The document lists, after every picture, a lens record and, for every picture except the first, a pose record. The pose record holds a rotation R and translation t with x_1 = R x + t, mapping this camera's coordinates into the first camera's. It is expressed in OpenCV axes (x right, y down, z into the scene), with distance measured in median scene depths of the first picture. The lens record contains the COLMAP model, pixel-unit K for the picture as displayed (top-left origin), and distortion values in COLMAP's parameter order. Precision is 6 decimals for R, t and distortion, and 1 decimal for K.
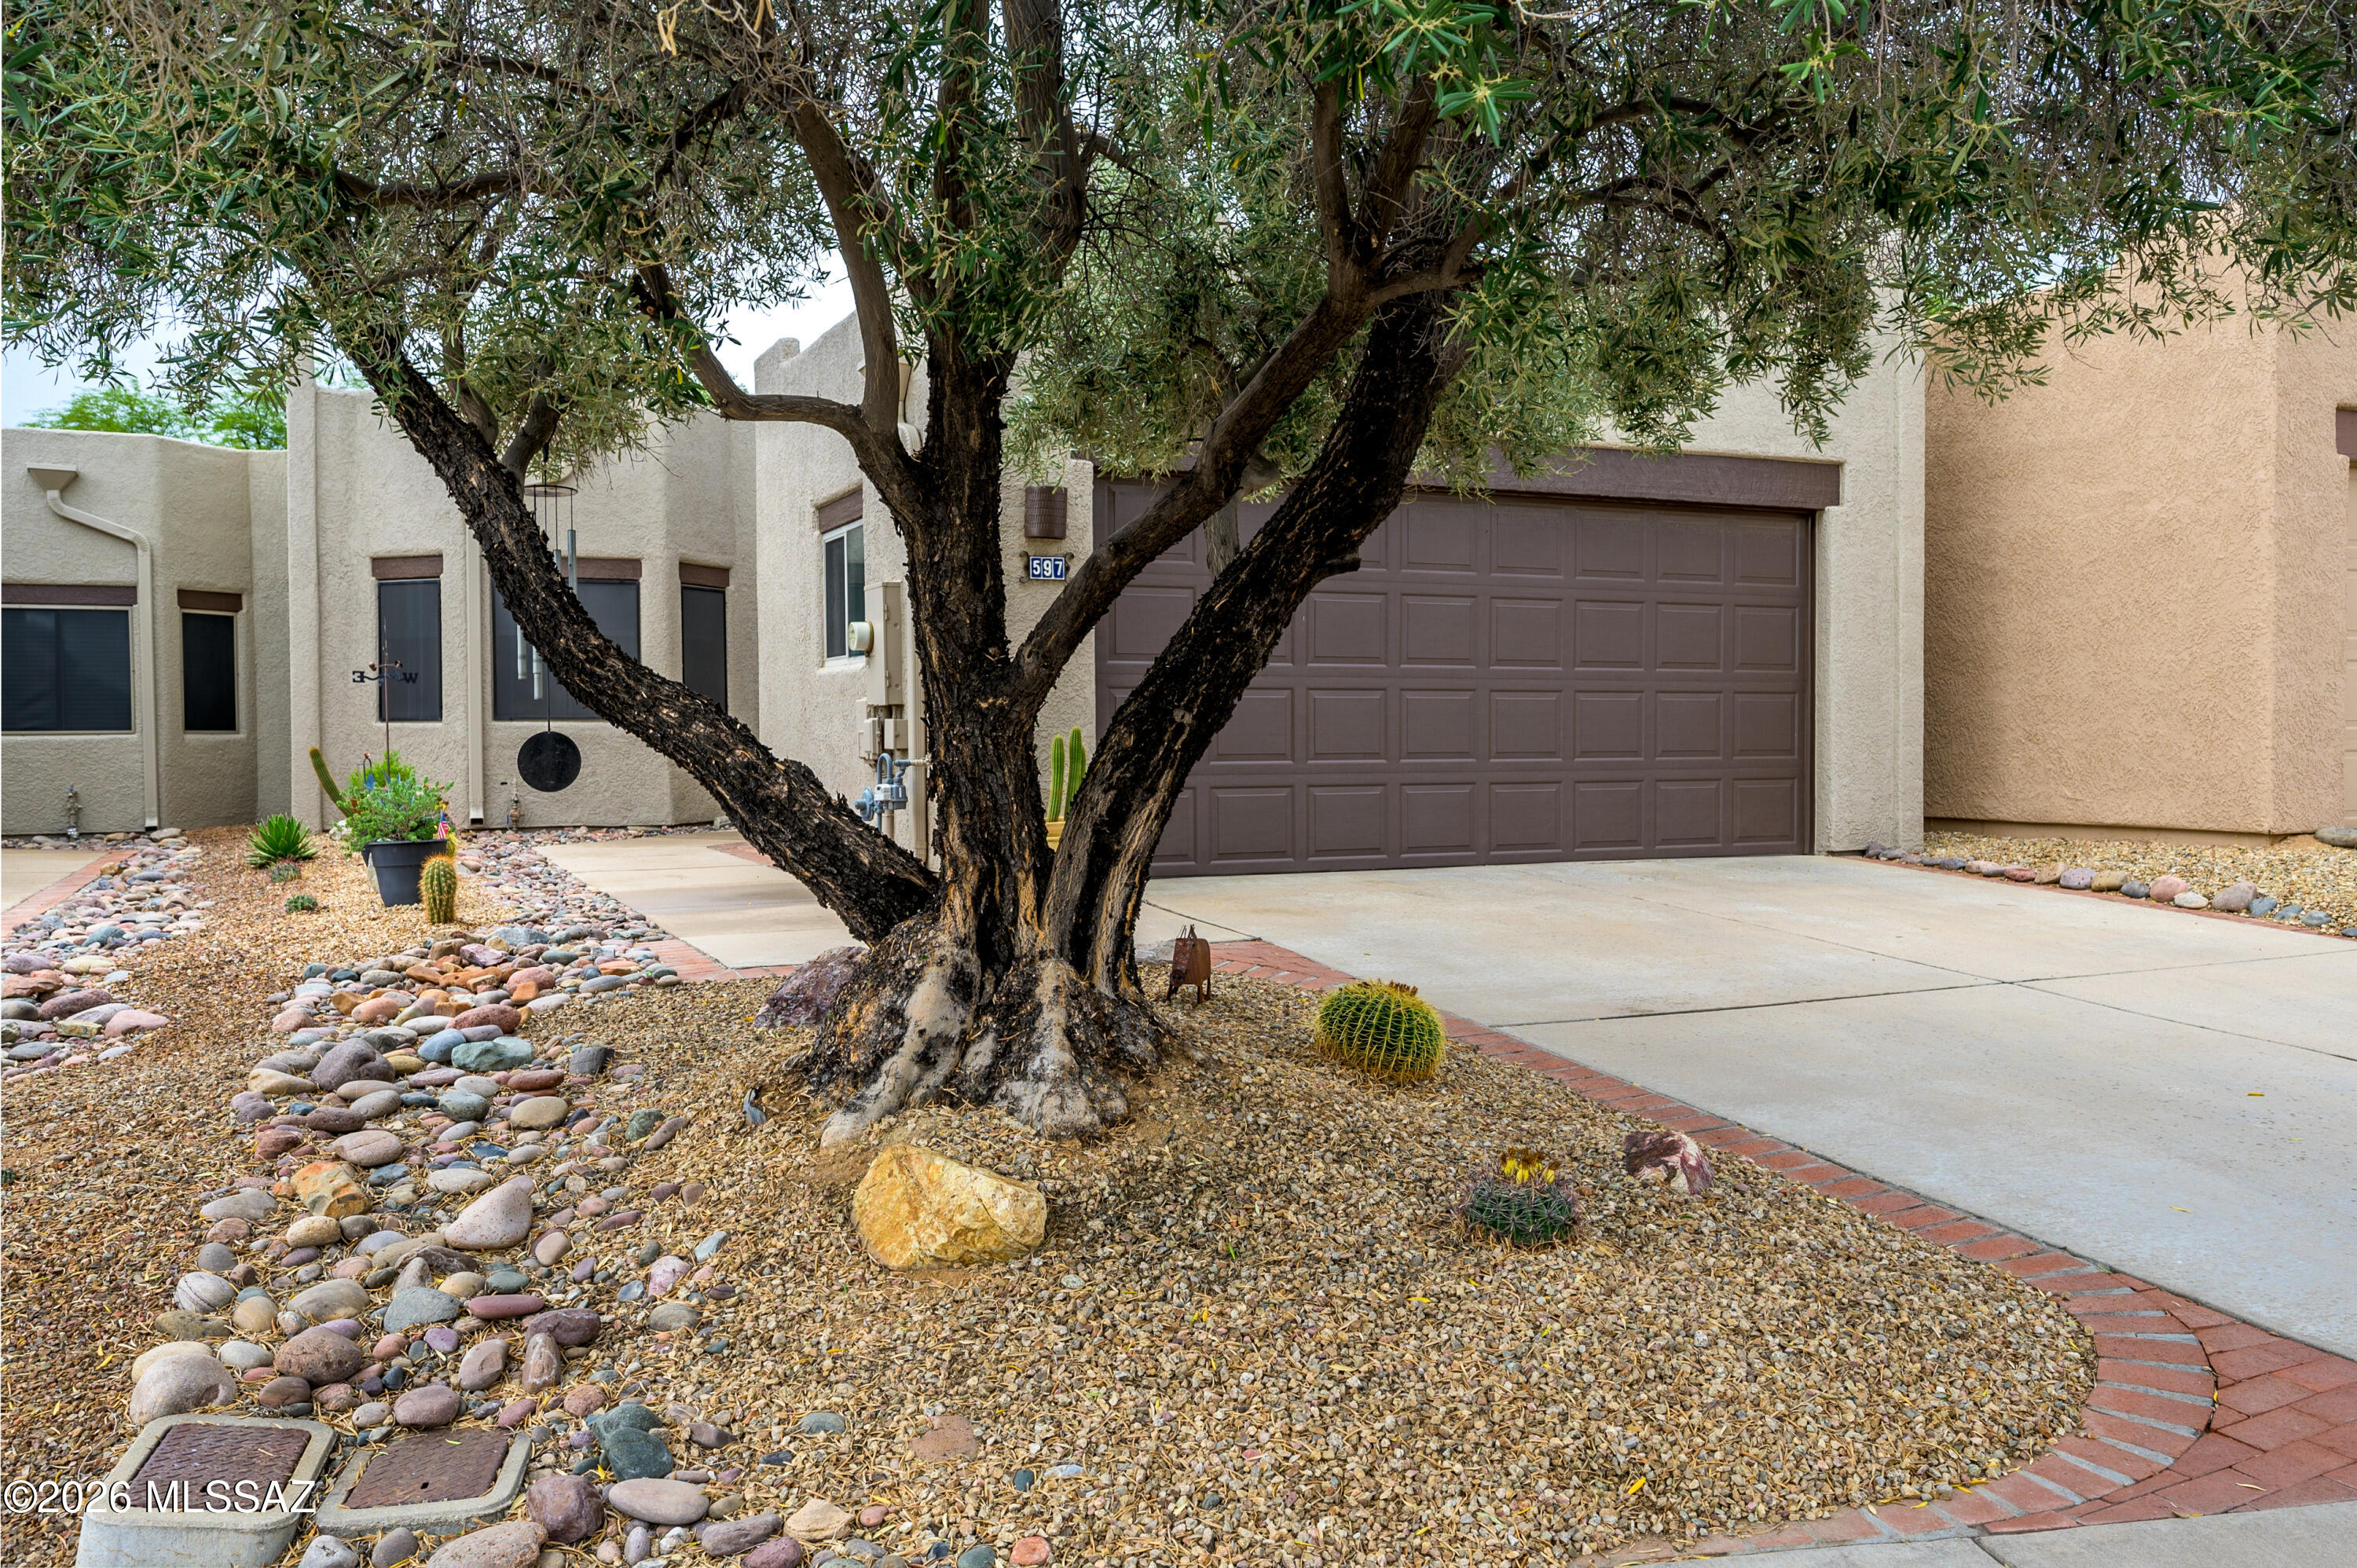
lens RADIAL K [[1911.1, 0, 1178.5], [0, 1911.1, 784.0], [0, 0, 1]] dist [0.000379, 0.002676]
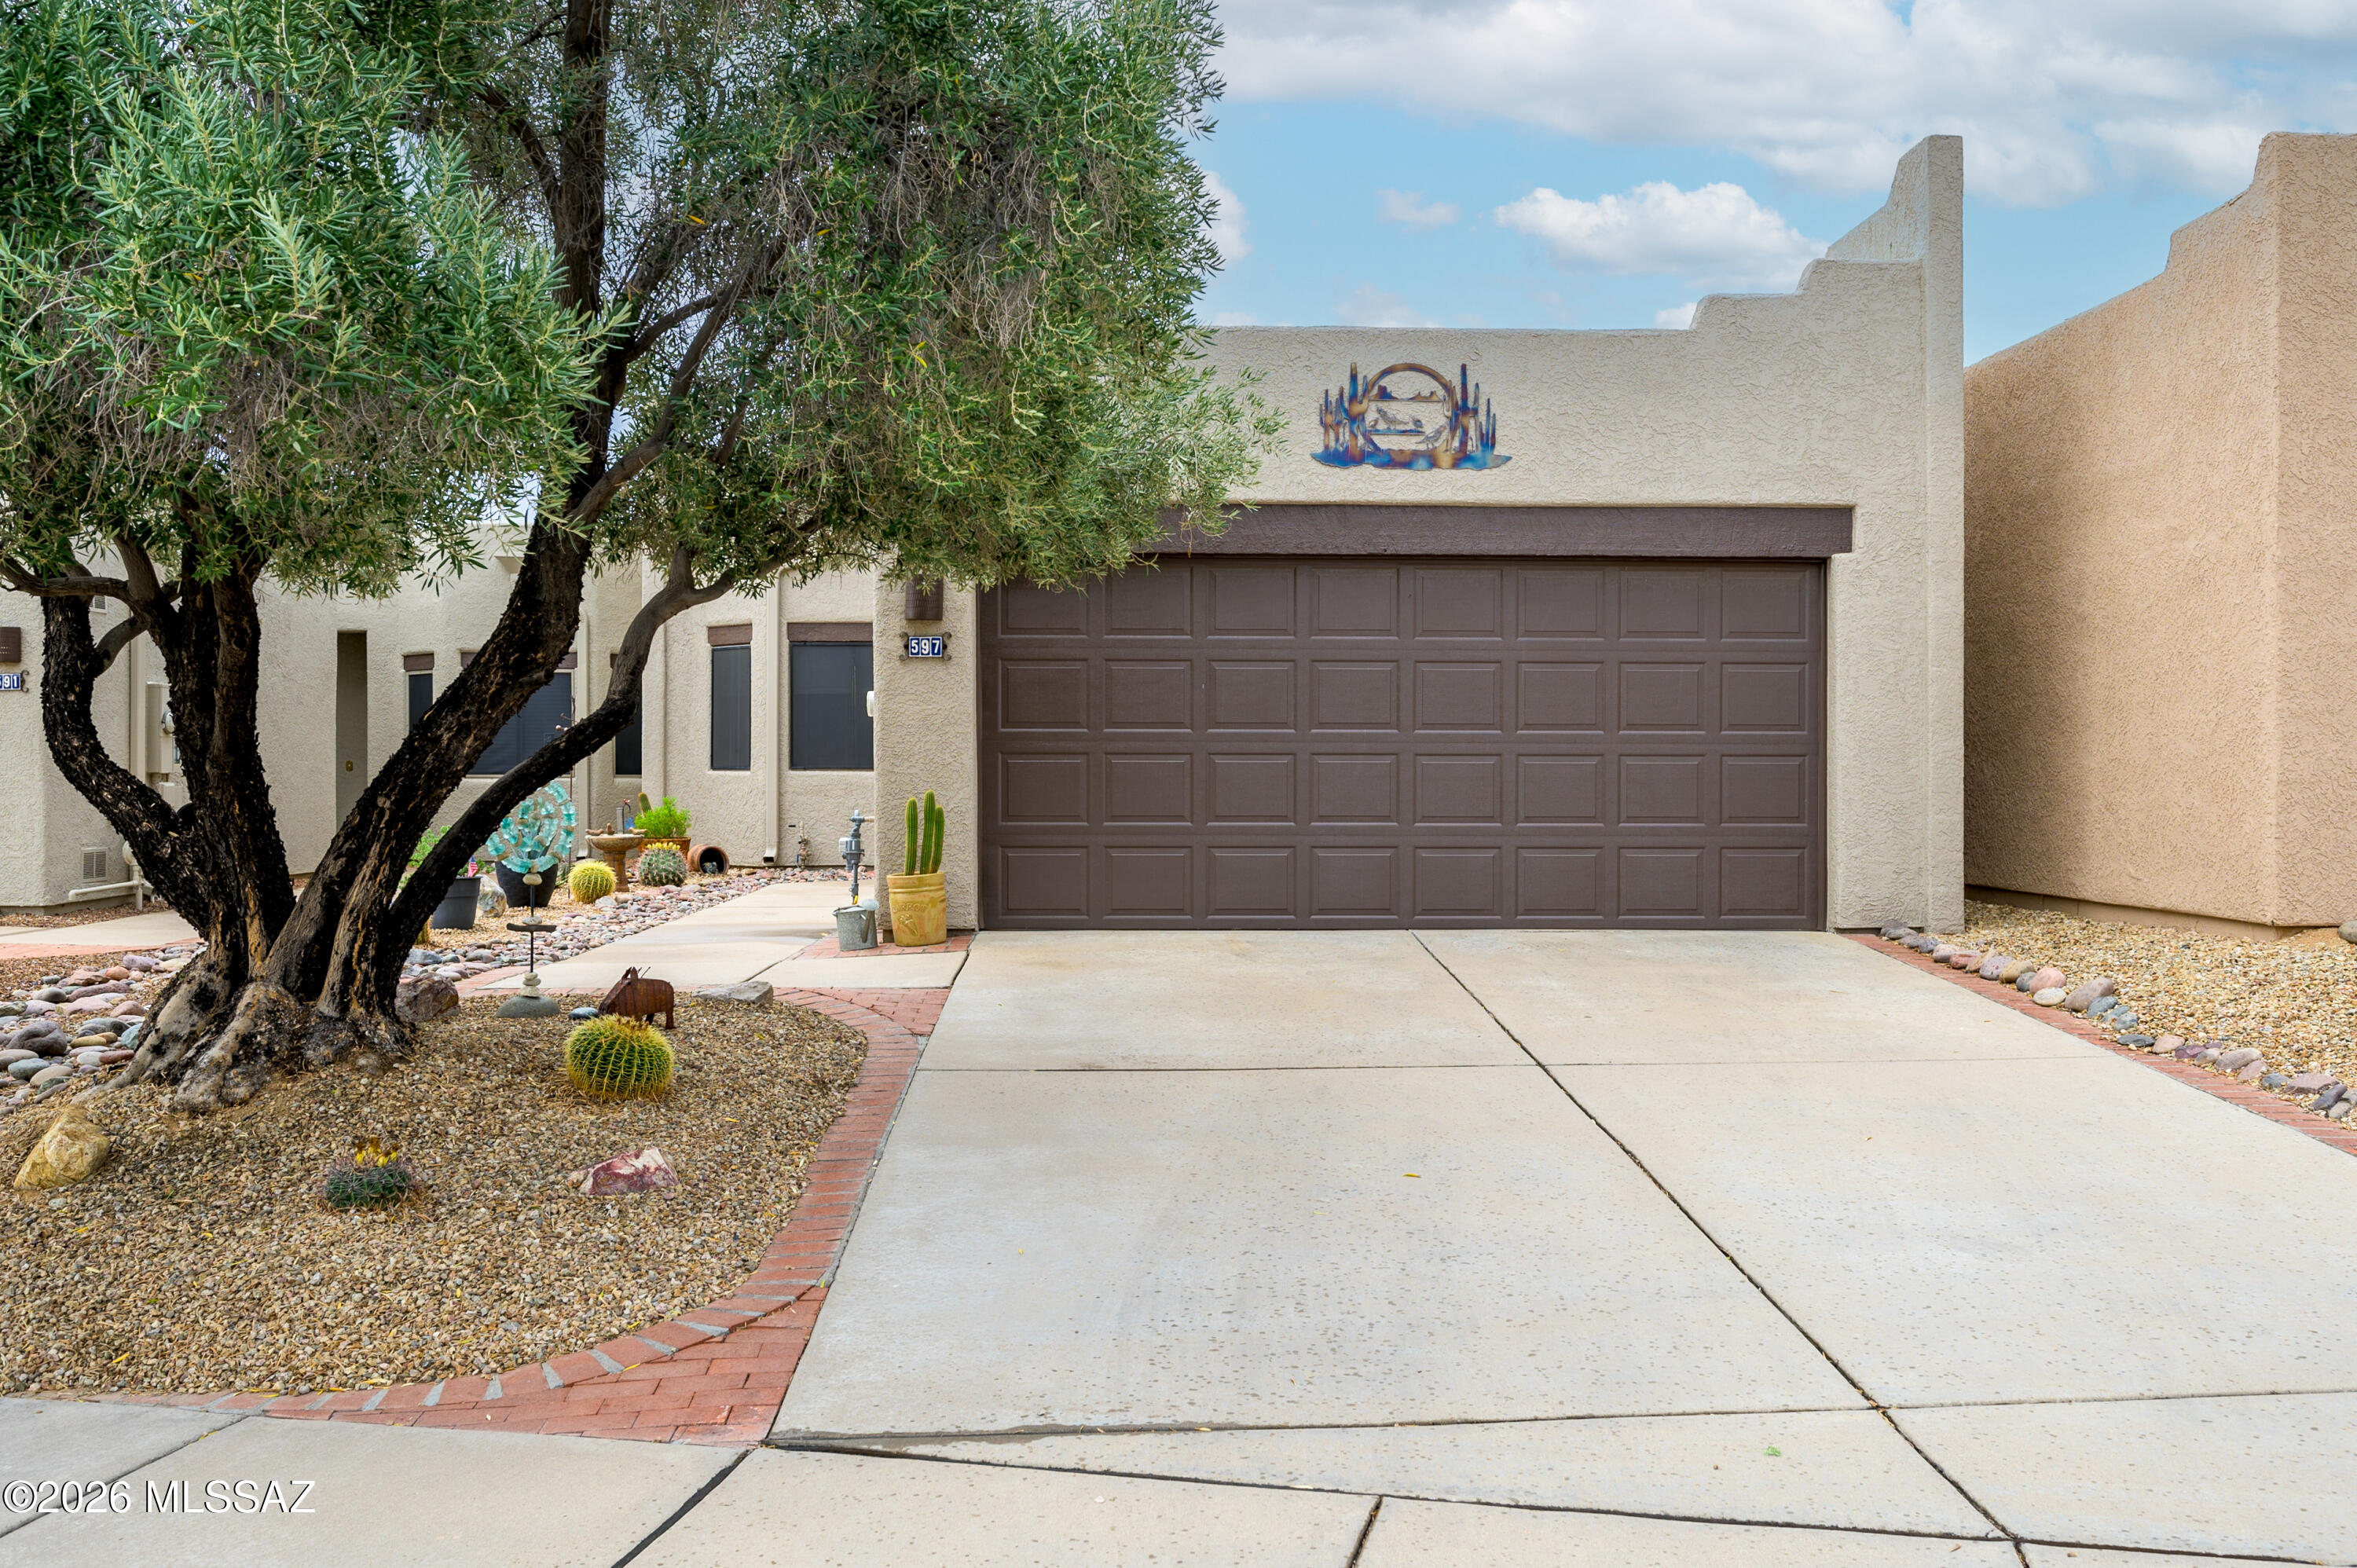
lens RADIAL K [[2052.1, 0, 1170.9], [0, 2052.1, 776.8], [0, 0, 1]] dist [0.002241, -0.007279]
pose [[0.921799, 0.007436, -0.387598, 0.433122], [-0.015594, 0.999718, -0.017907, -0.015045], [0.387355, 0.022550, 0.921655, -0.034972]]
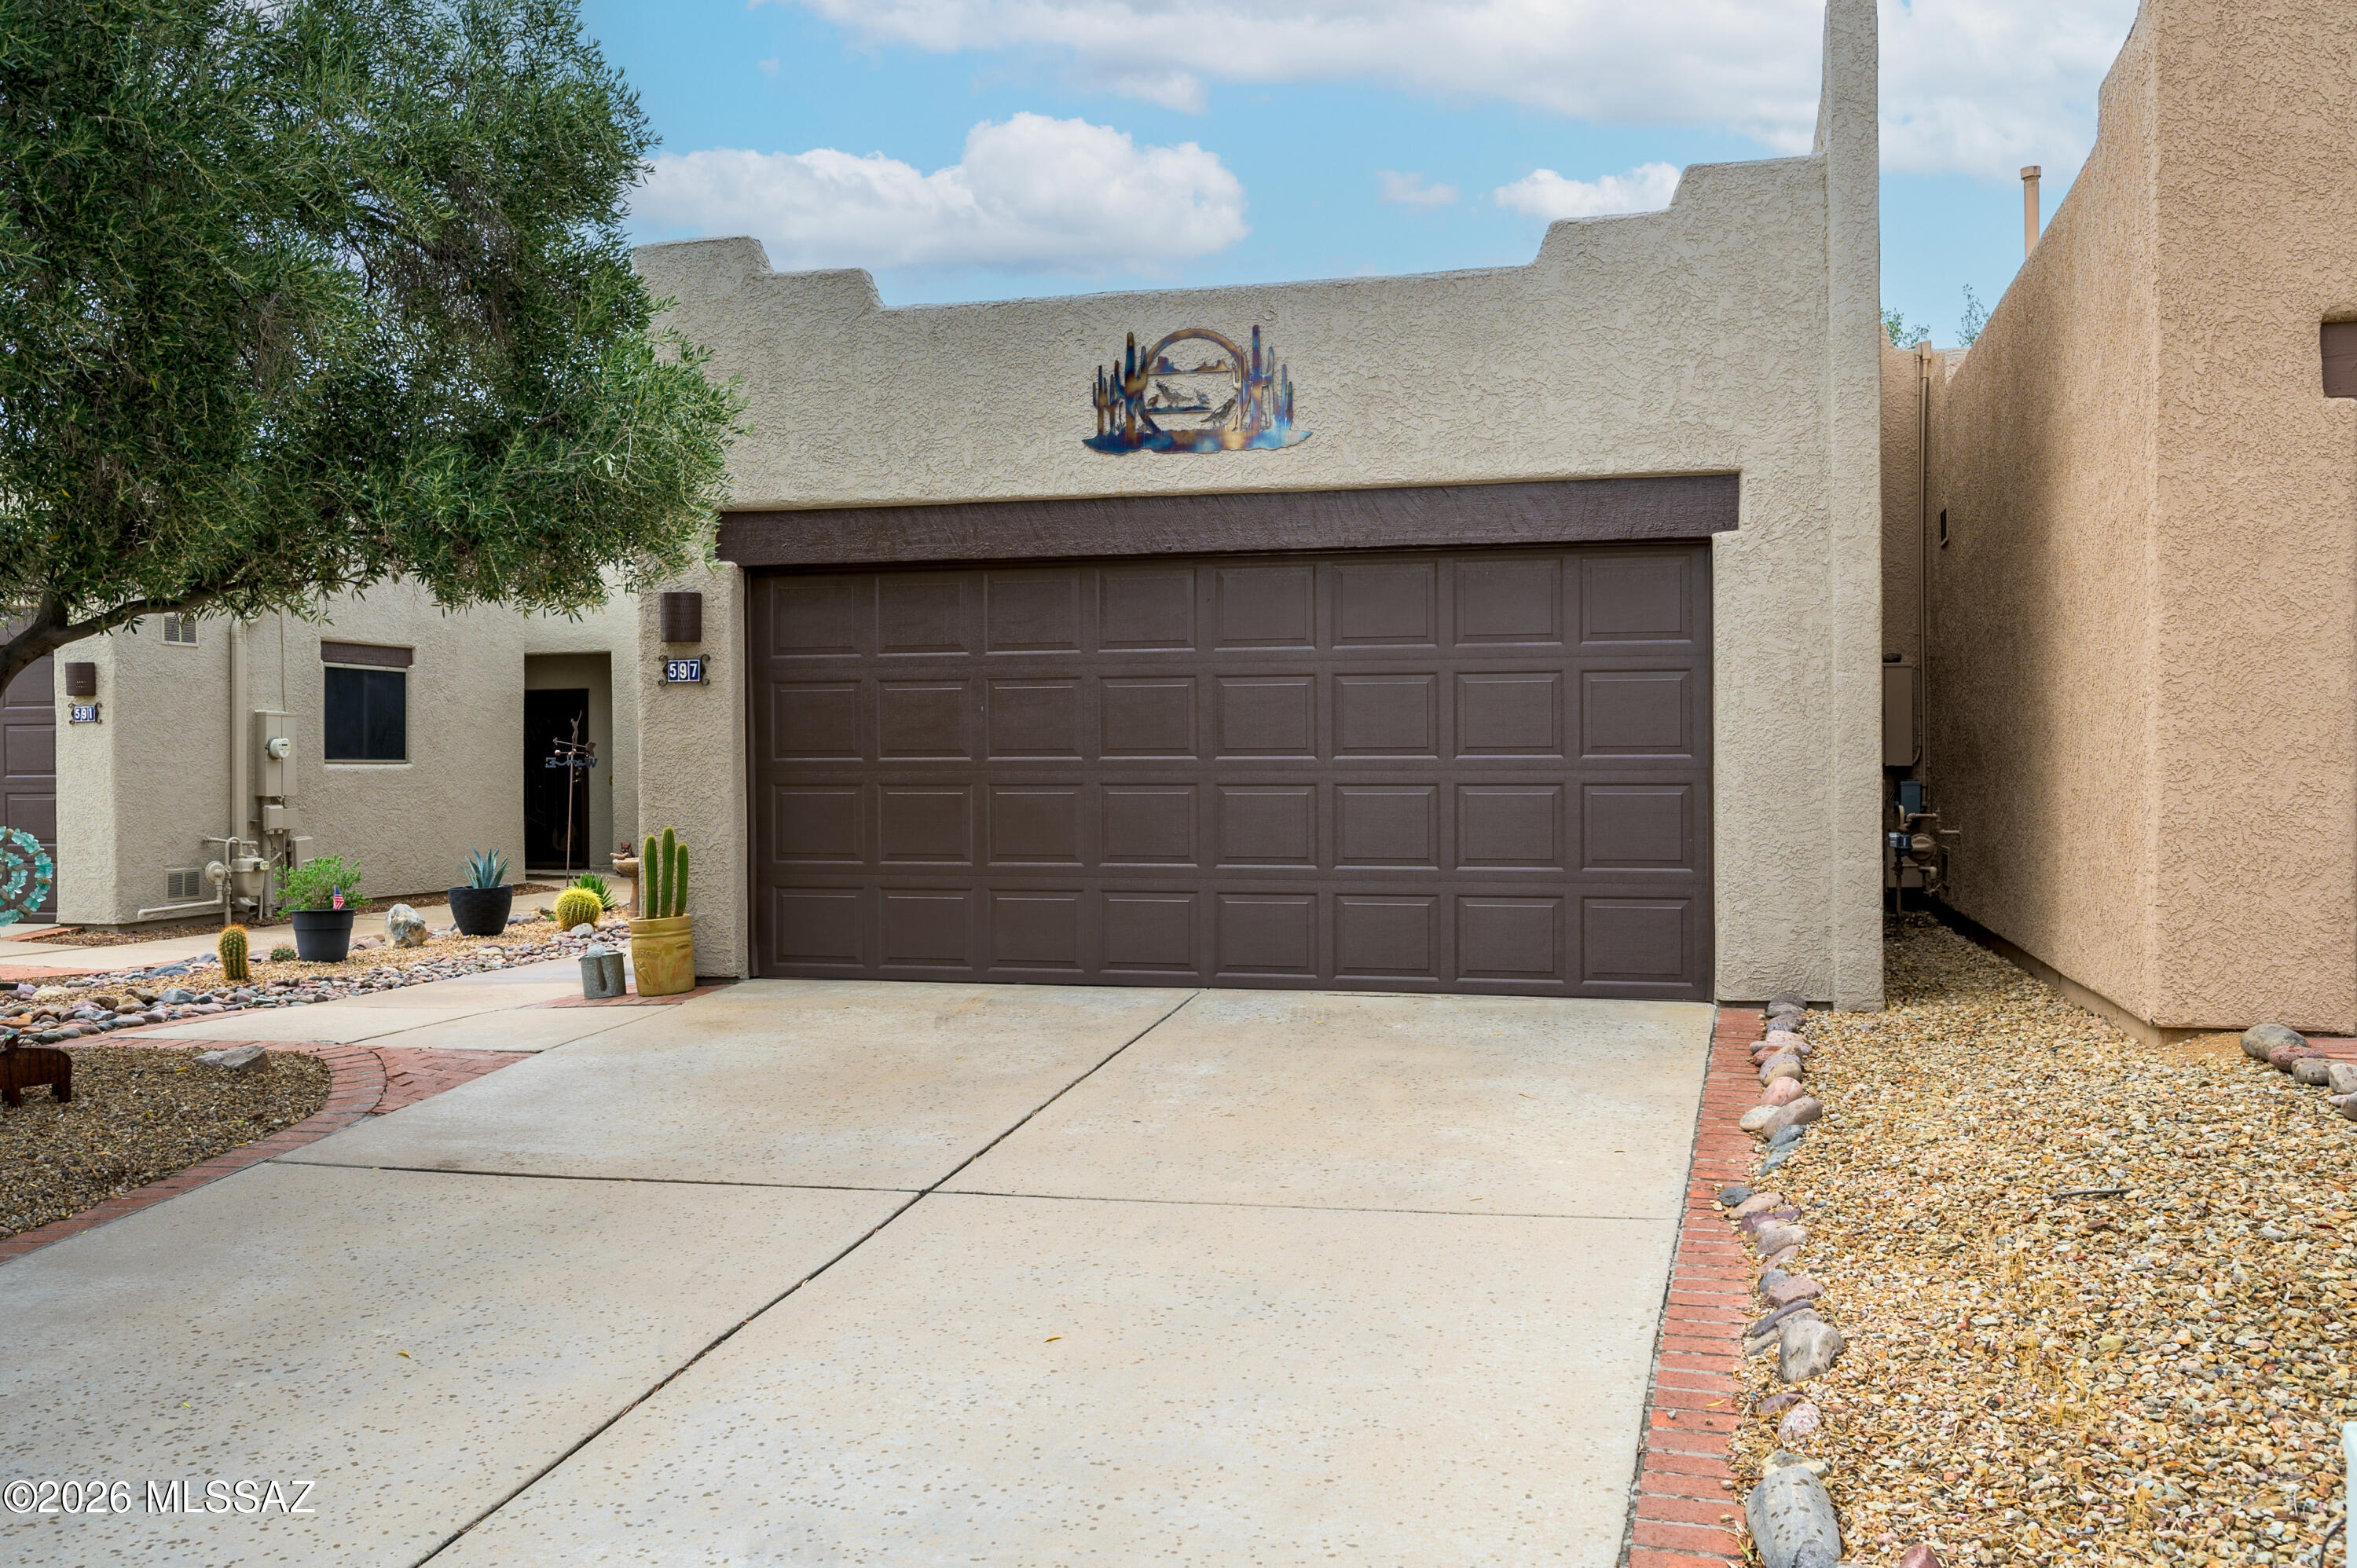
lens RADIAL K [[2027.5, 0, 1178.5], [0, 2027.5, 784.0], [0, 0, 1]] dist [-0.000856, 0.002957]
pose [[0.777792, 0.006691, -0.628486, 0.677373], [-0.015184, 0.999852, -0.008147, -0.038946], [0.628338, 0.015880, 0.777778, 0.265115]]
